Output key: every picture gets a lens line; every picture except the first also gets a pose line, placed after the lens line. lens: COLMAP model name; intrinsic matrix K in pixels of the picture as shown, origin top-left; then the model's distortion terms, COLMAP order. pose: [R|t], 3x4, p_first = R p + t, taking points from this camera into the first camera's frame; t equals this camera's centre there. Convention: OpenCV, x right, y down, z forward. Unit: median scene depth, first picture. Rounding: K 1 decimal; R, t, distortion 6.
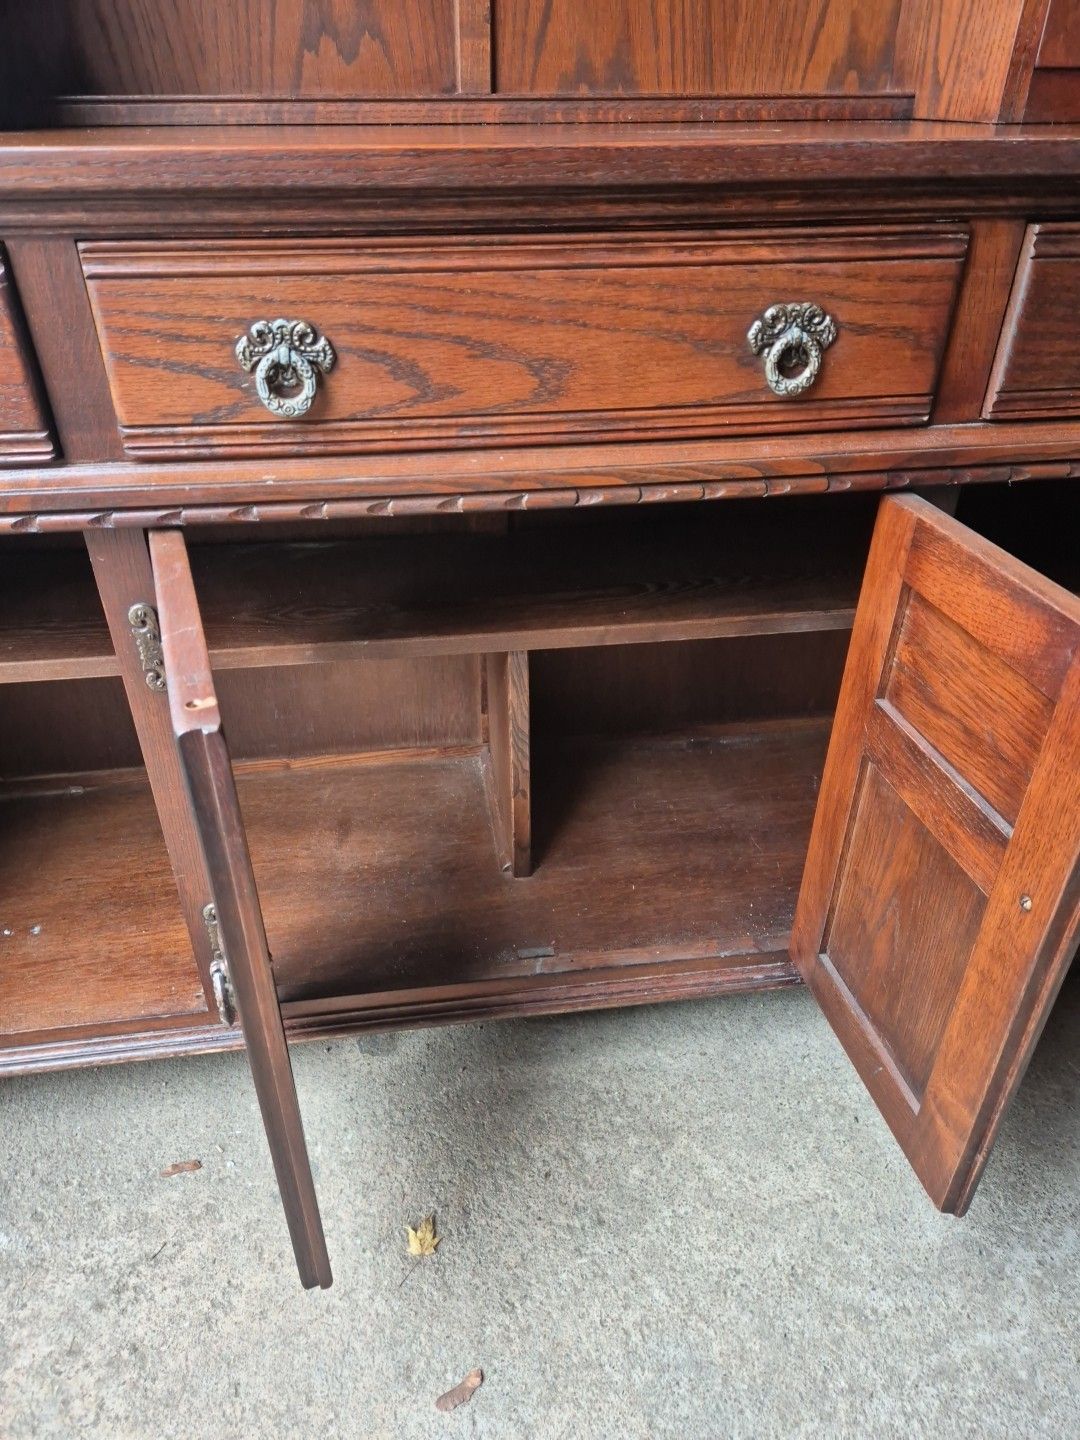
lens RADIAL K [[964.1, 0, 524.6], [0, 964.1, 711.2], [0, 0, 1]] dist [0.068779, -0.062153]
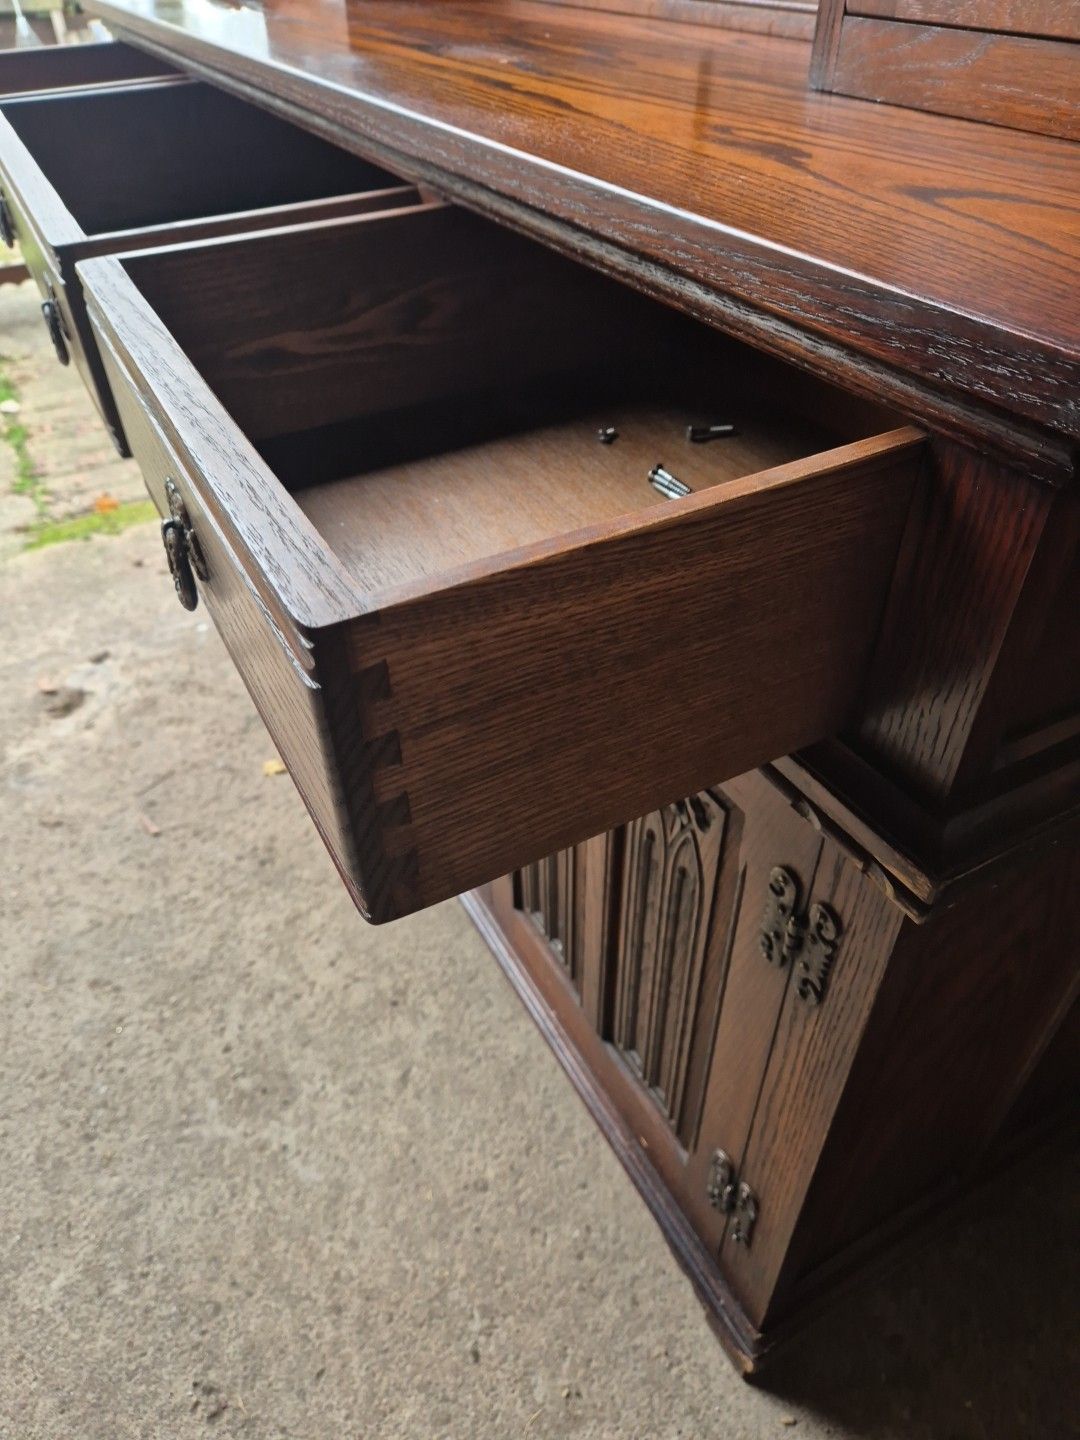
lens RADIAL K [[964.1, 0, 543.2], [0, 964.1, 718.4], [0, 0, 1]] dist [0.068779, -0.062153]
pose [[0.360621, 0.600018, -0.714095, 1.178528], [-0.491795, 0.772857, 0.401035, -0.424680], [0.792522, 0.206567, 0.573794, 0.513934]]
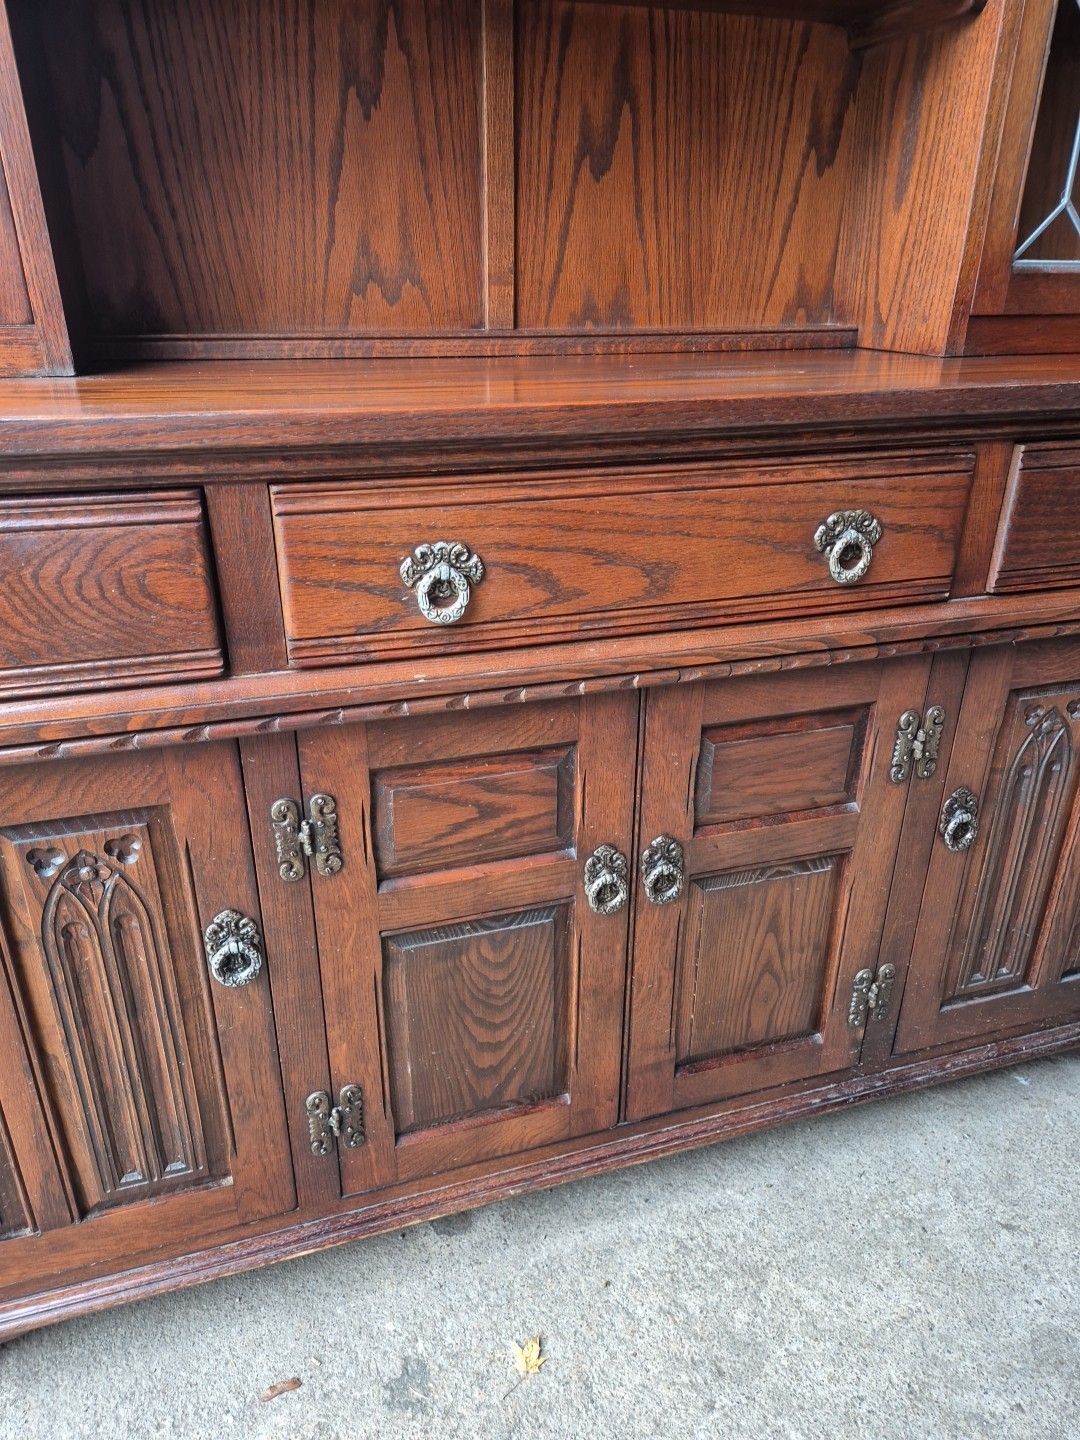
lens RADIAL K [[964.1, 0, 534.3], [0, 964.1, 711.8], [0, 0, 1]] dist [0.068779, -0.062153]
pose [[0.984756, -0.063148, 0.162071, -0.251503], [0.085004, 0.987641, -0.131680, -0.037088], [-0.151753, 0.143449, 0.977954, -0.063878]]
